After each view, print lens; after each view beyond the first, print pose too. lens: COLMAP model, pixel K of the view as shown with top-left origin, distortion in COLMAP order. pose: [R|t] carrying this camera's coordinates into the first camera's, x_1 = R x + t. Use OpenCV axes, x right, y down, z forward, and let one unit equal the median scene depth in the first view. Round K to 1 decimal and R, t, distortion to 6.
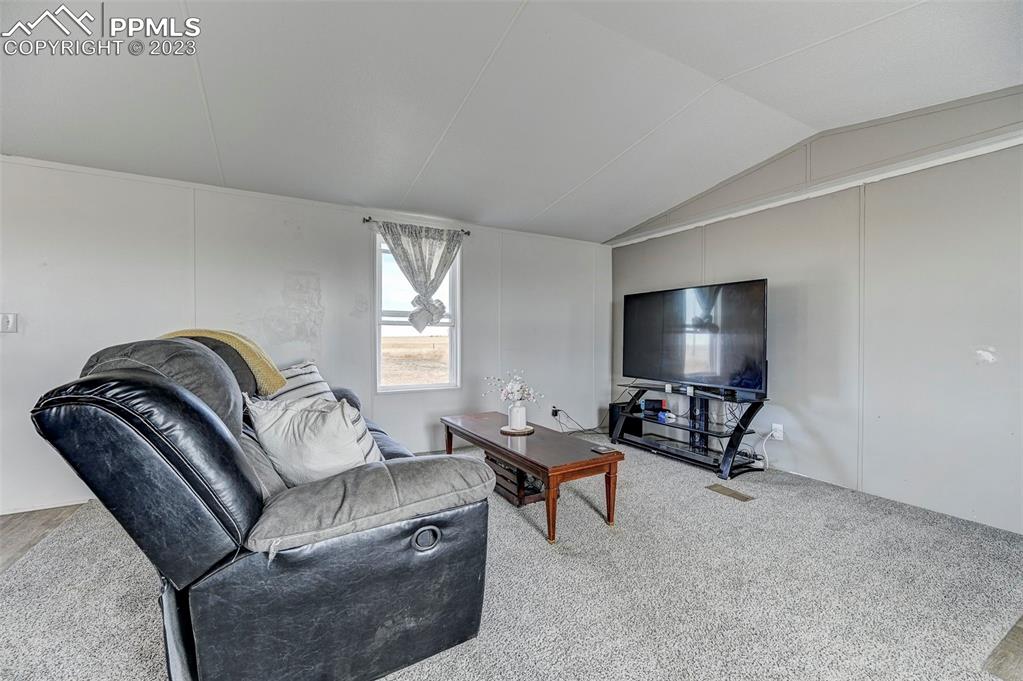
lens RADIAL K [[396.1, 0, 511.5], [0, 396.1, 340.5], [0, 0, 1]] dist [-0.019465, 0.000030]
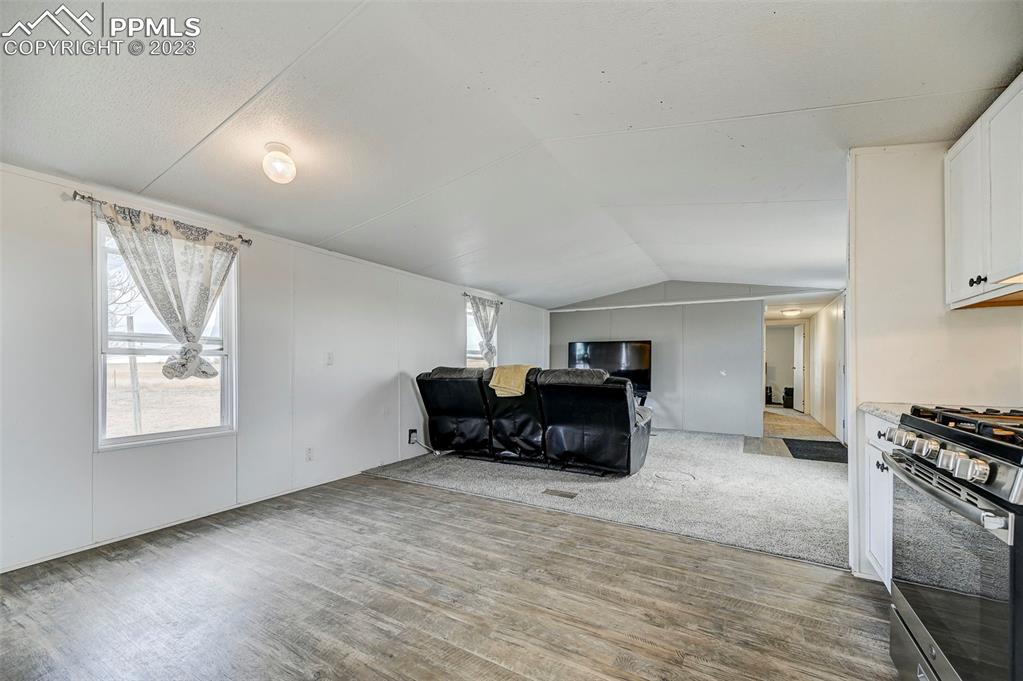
lens RADIAL K [[422.4, 0, 514.5], [0, 422.4, 365.7], [0, 0, 1]] dist [0.000315, 0.000025]
pose [[0.862907, -0.001258, 0.505362, -1.001482], [0.007114, 0.999928, -0.009657, 0.003871], [-0.505313, 0.011929, 0.862854, -0.554967]]
